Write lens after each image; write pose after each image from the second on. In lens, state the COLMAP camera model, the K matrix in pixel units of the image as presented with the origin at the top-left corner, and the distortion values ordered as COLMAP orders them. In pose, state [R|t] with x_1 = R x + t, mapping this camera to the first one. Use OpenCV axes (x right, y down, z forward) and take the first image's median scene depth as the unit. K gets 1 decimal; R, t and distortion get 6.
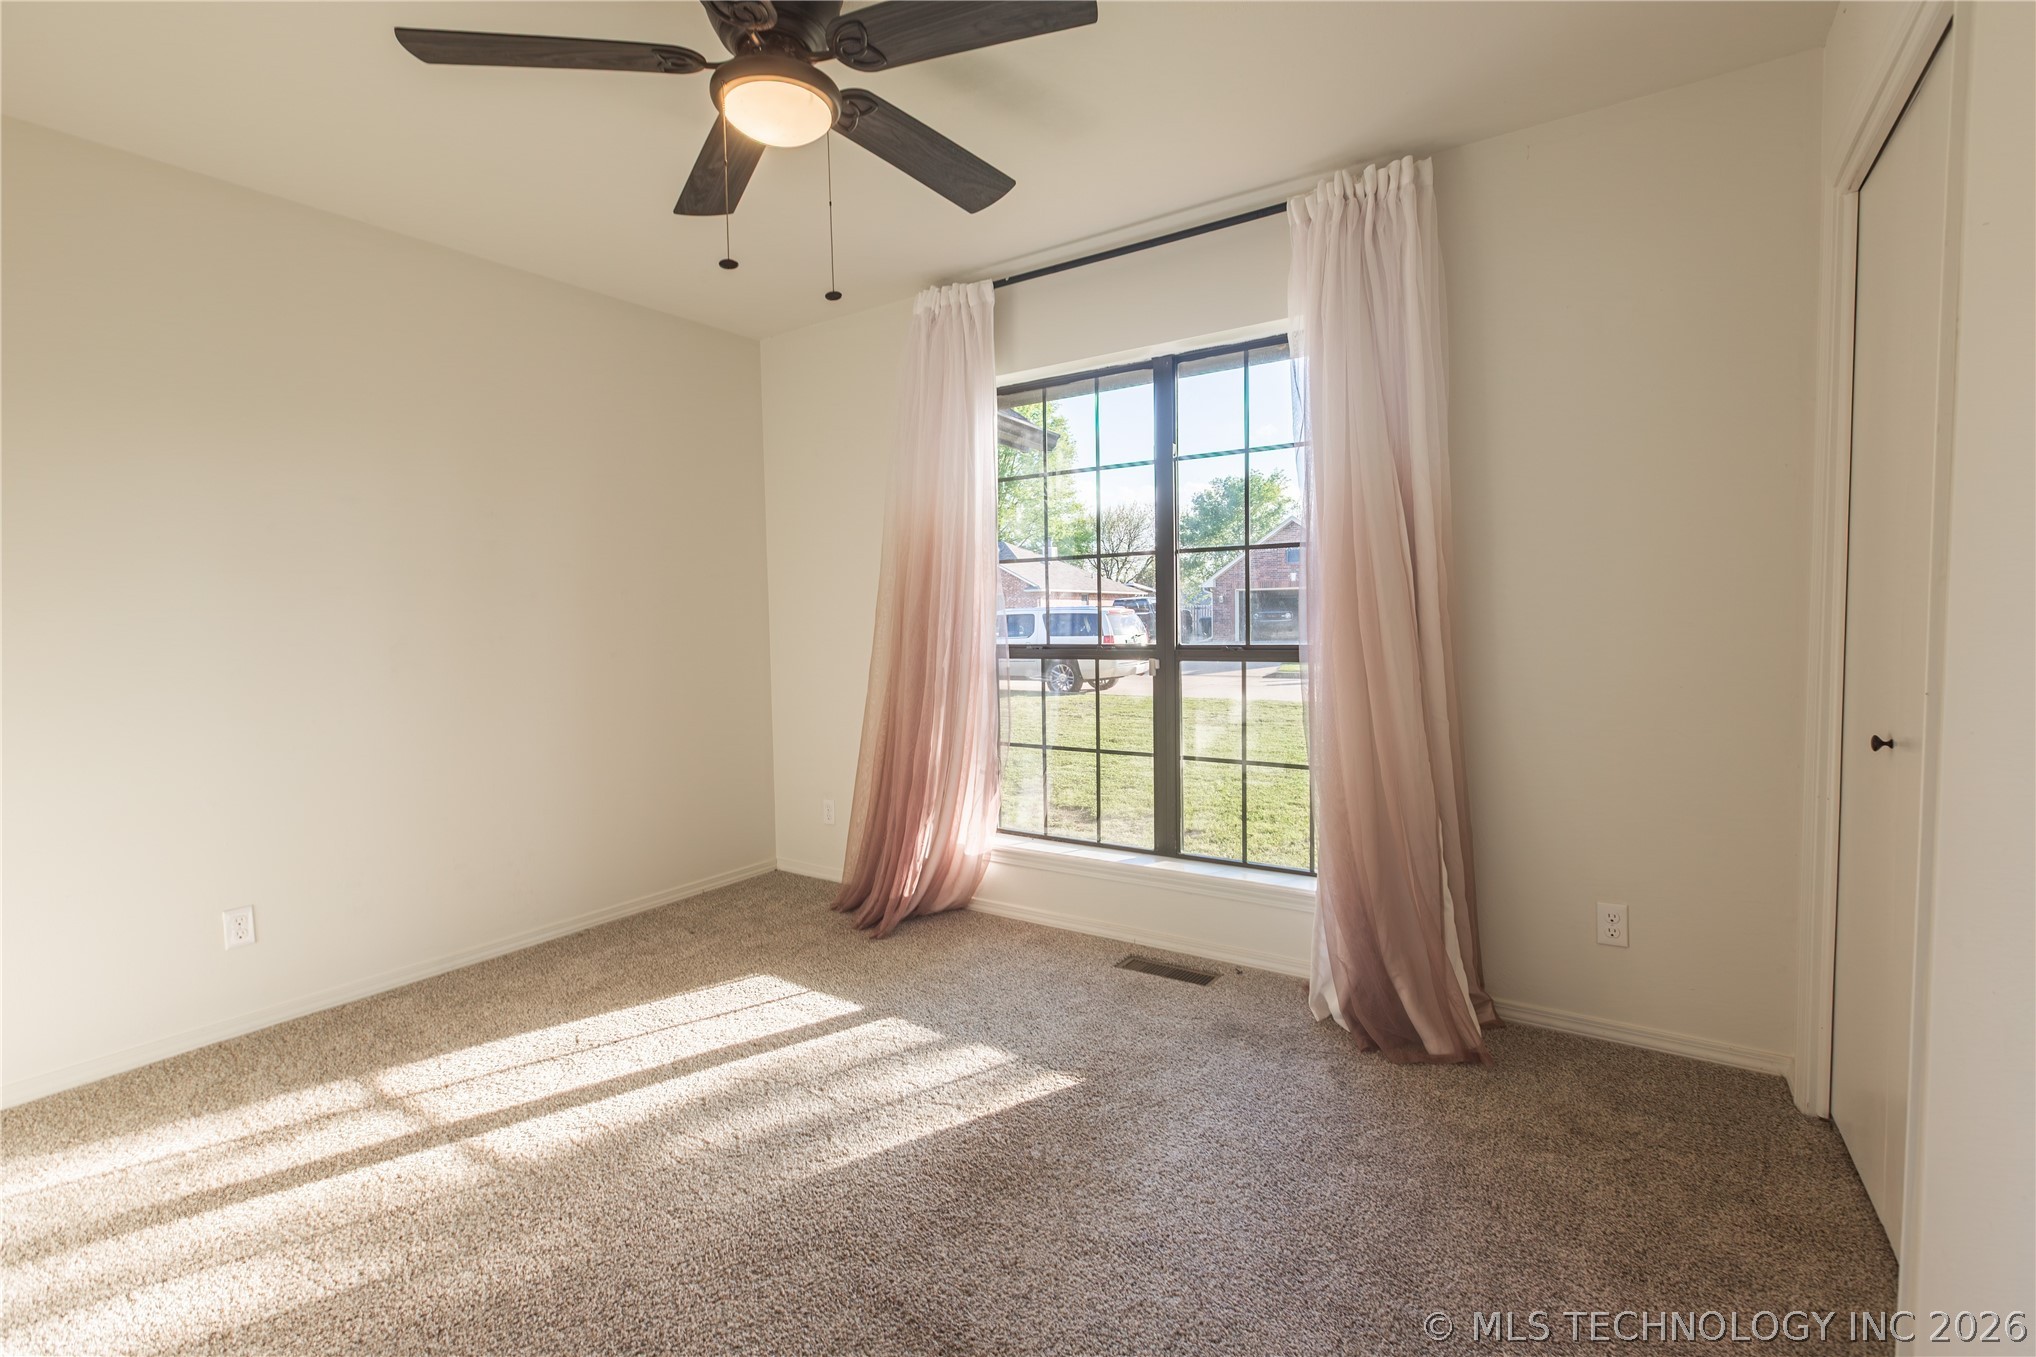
lens RADIAL K [[893.6, 0, 1018.0], [0, 893.6, 678.5], [0, 0, 1]] dist [0.000482, 0.000135]
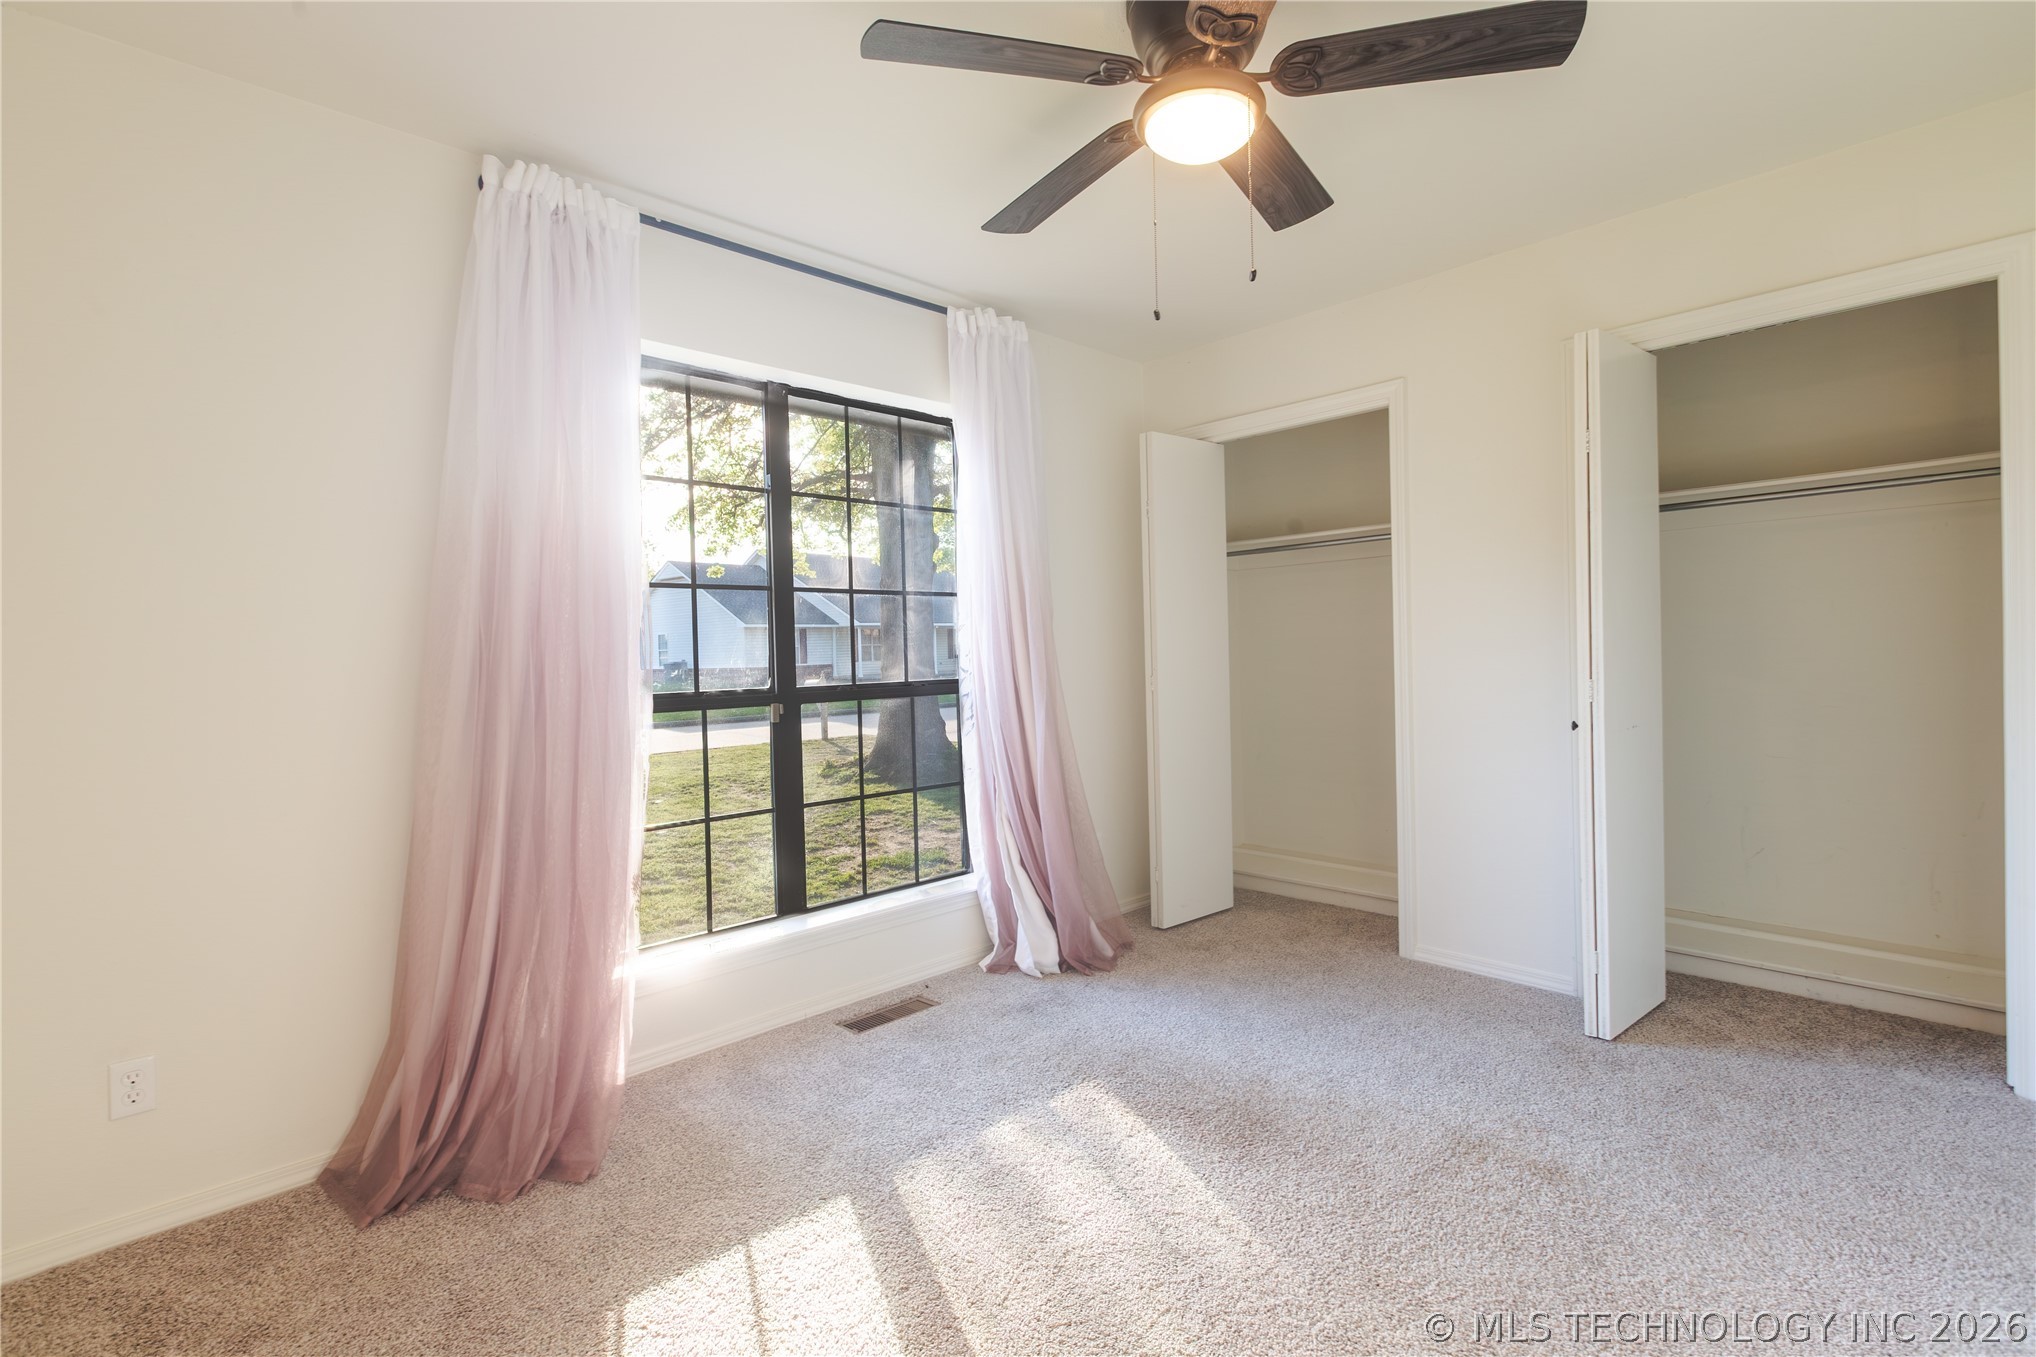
lens RADIAL K [[924.6, 0, 1007.6], [0, 924.6, 662.0], [0, 0, 1]] dist [0.001318, 0.000465]
pose [[0.226776, -0.009759, 0.973898, -0.824146], [0.077217, 0.996982, -0.007990, -0.044364], [-0.970881, 0.077014, 0.226845, 0.633180]]
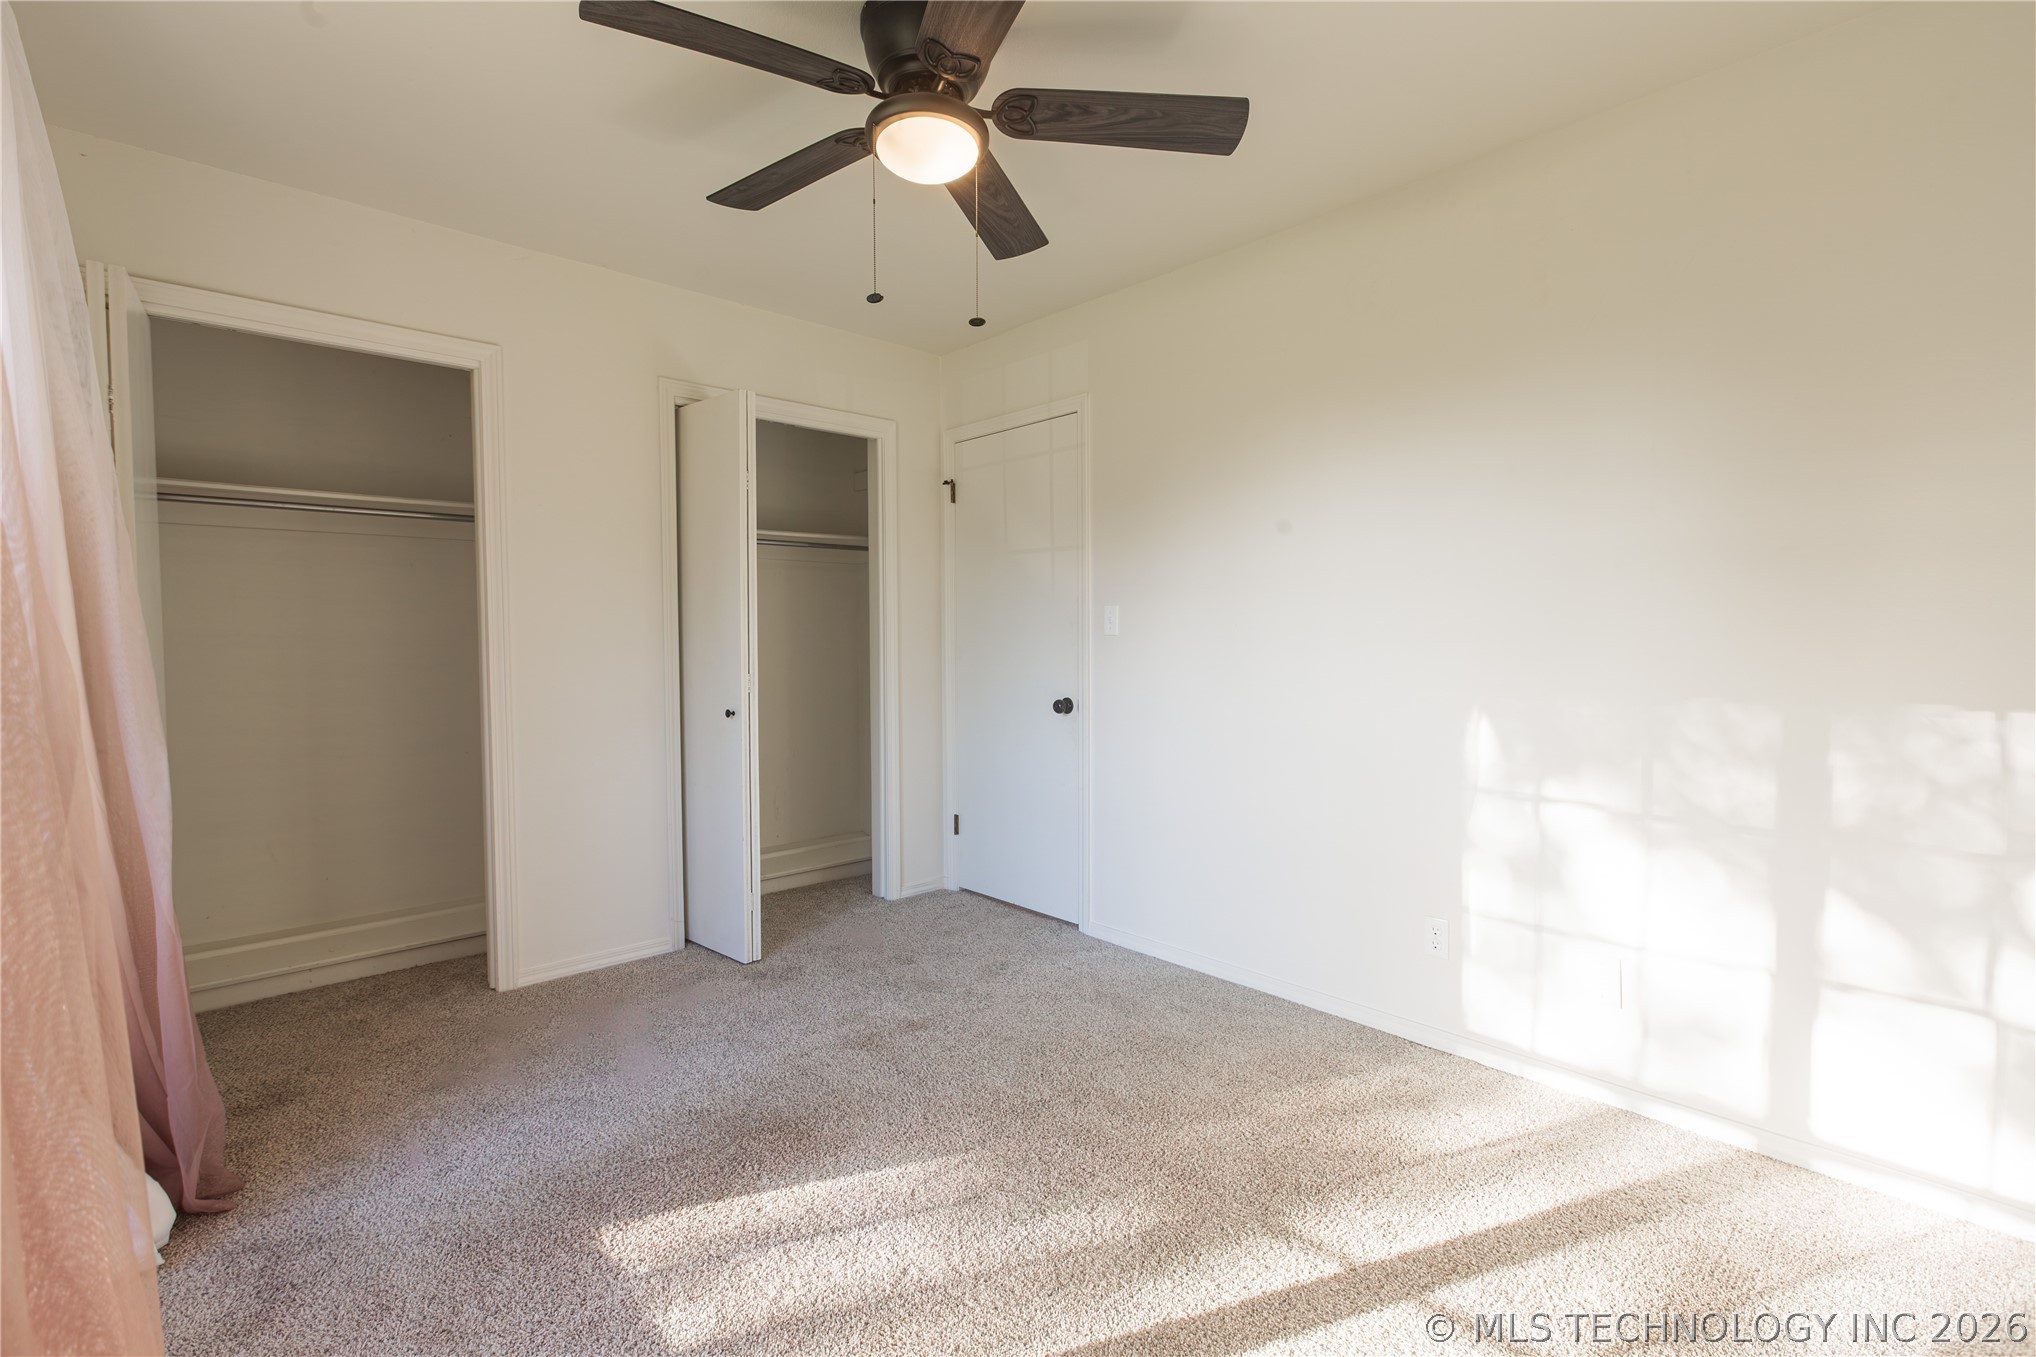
lens RADIAL K [[933.1, 0, 1018.0], [0, 933.1, 678.5], [0, 0, 1]] dist [-0.000533, -0.000016]
pose [[-0.973746, -0.000331, 0.227635, -0.387321], [0.022234, 0.995079, 0.096555, -0.086677], [-0.226547, 0.099081, -0.968947, 1.302921]]
